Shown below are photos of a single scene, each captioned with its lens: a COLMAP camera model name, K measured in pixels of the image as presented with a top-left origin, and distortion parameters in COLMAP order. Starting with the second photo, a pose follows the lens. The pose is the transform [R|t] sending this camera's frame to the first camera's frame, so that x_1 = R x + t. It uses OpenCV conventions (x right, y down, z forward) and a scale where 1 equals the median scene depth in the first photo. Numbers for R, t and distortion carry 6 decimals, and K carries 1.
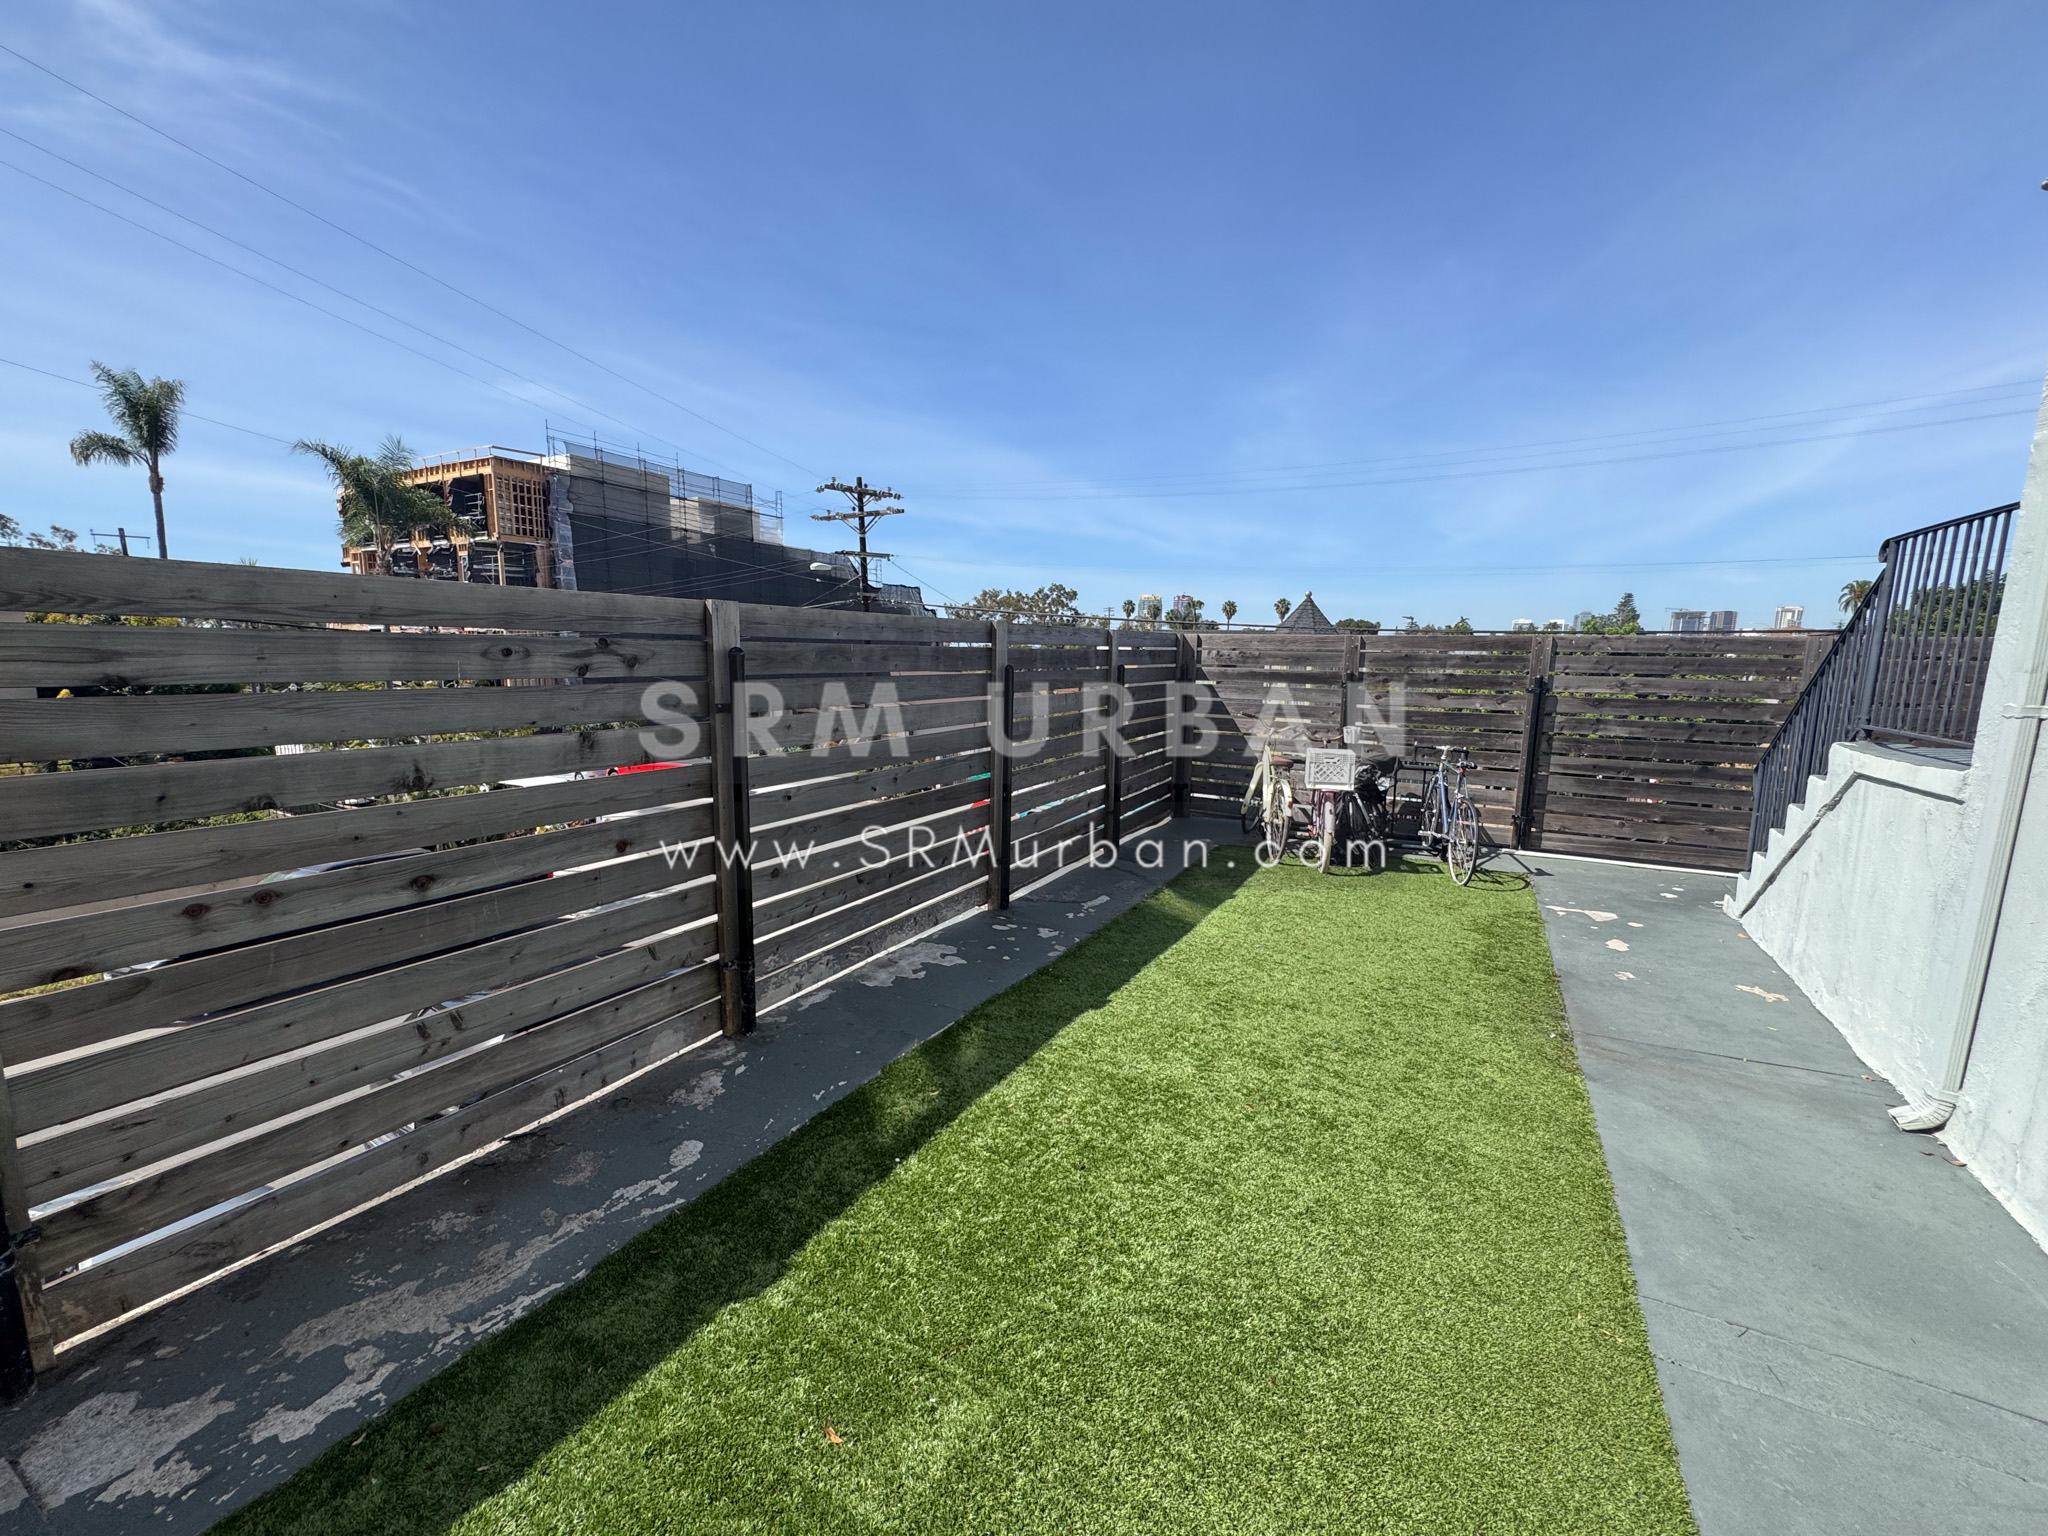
lens RADIAL K [[816.9, 0, 1034.4], [0, 816.9, 773.9], [0, 0, 1]] dist [-0.006231, 0.000695]
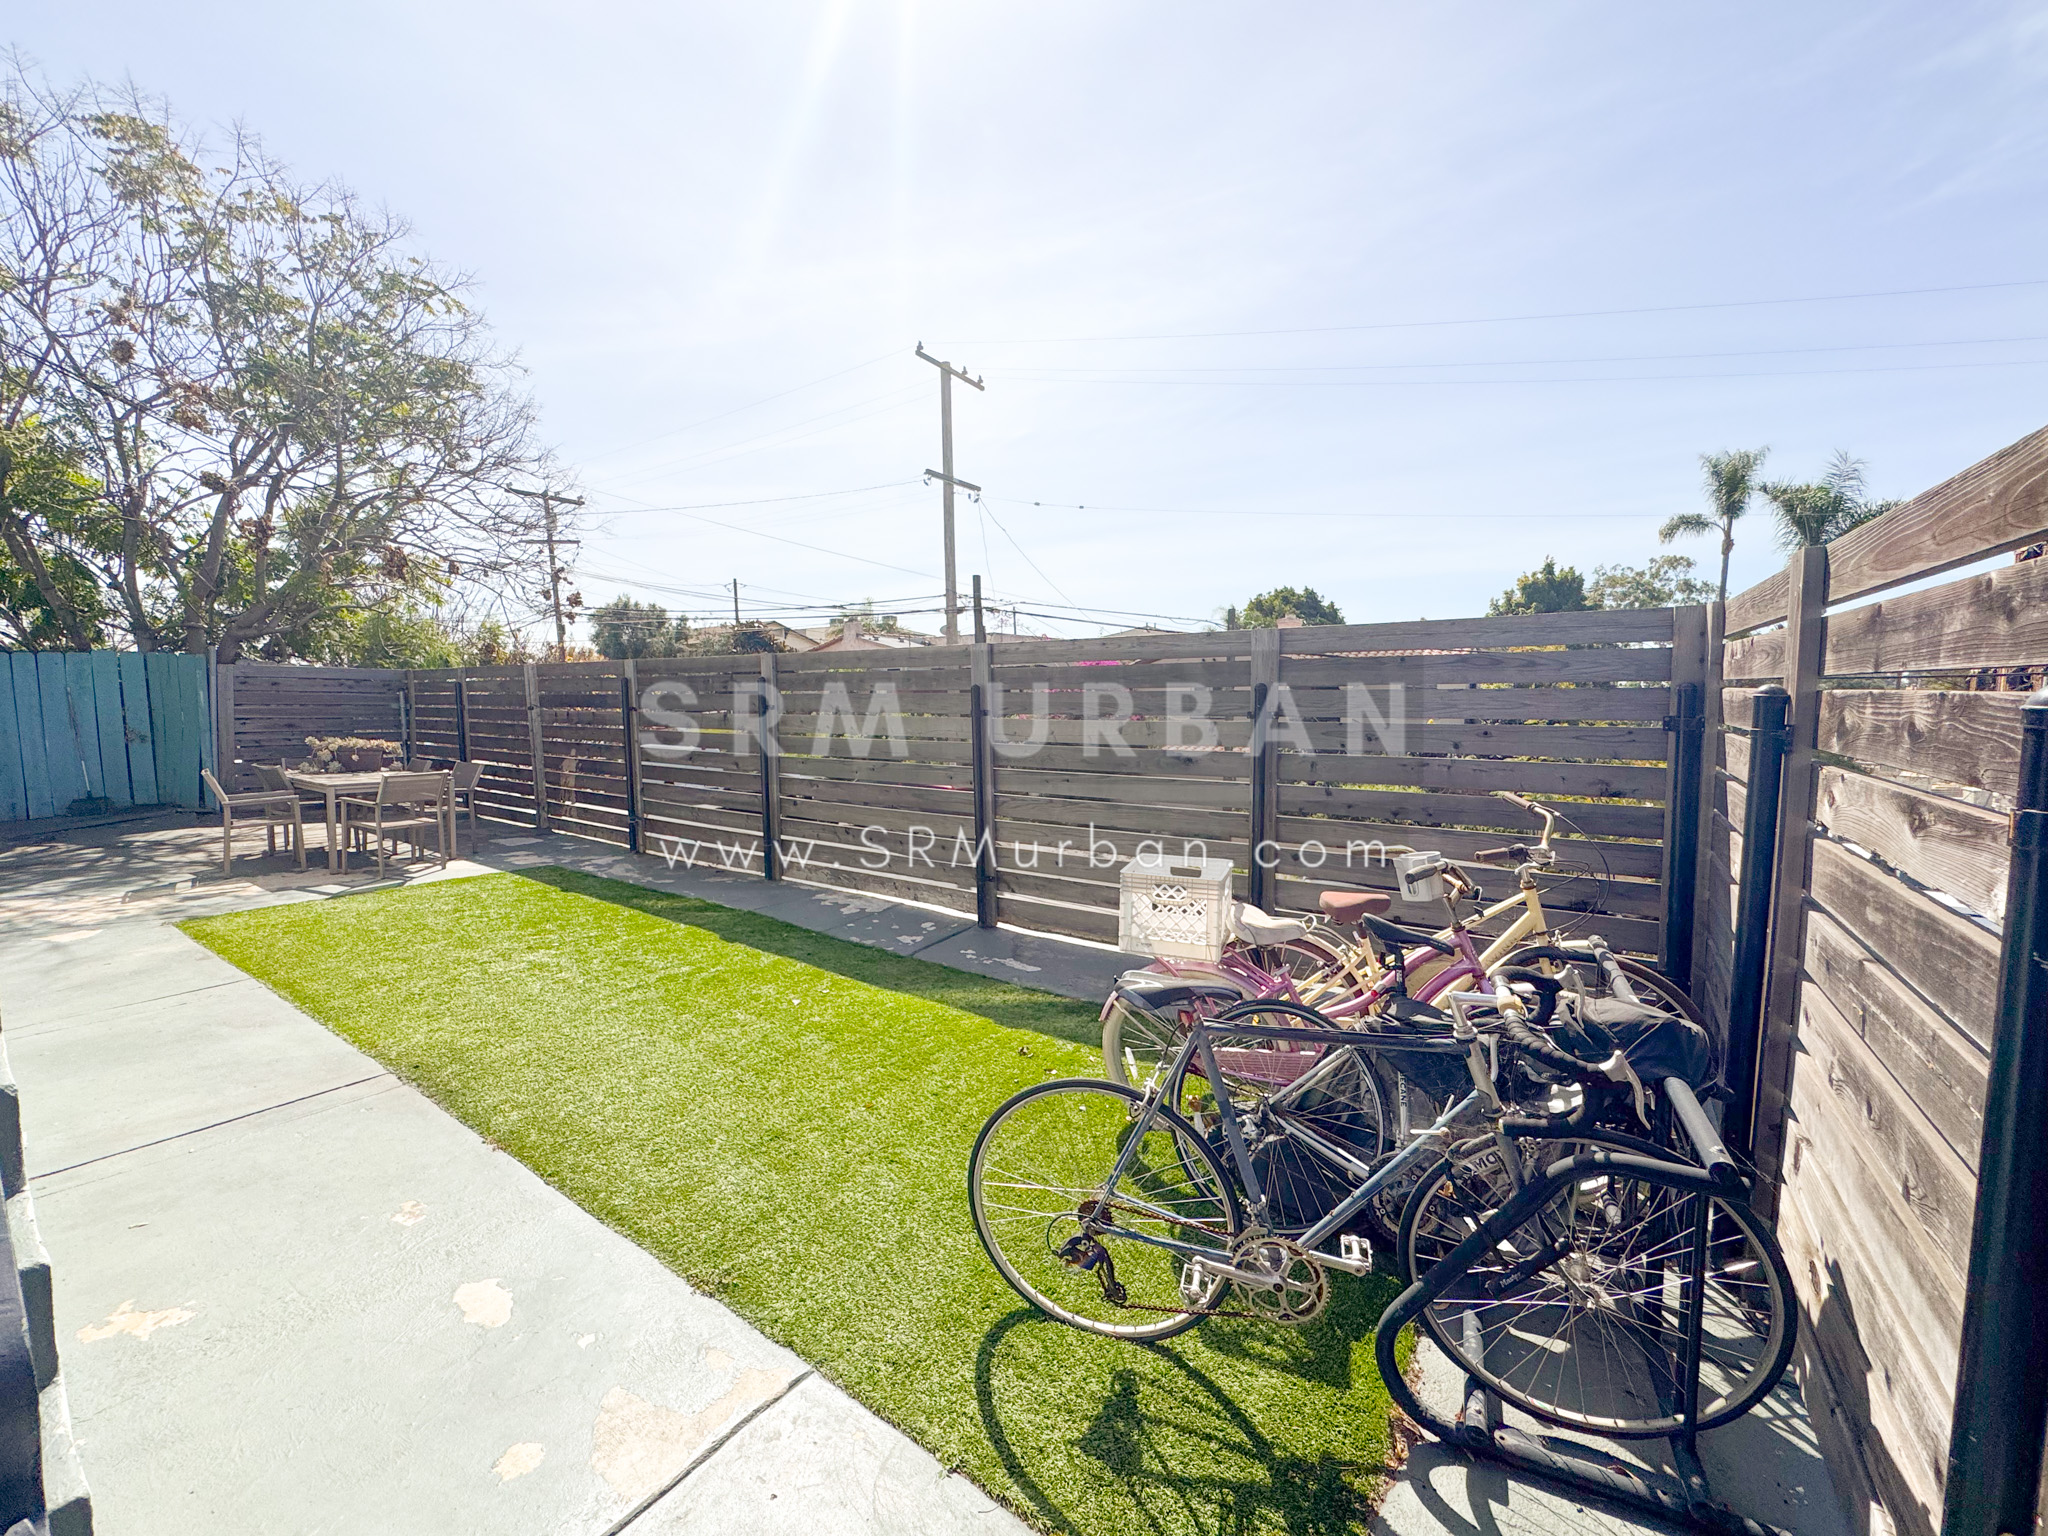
lens RADIAL K [[816.9, 0, 1031.1], [0, 816.9, 760.8], [0, 0, 1]] dist [-0.006231, 0.000695]
pose [[-0.090276, 0.072267, -0.993291, 0.931451], [-0.140809, 0.986419, 0.084565, -0.130237], [0.985912, 0.147498, -0.078874, 1.083247]]
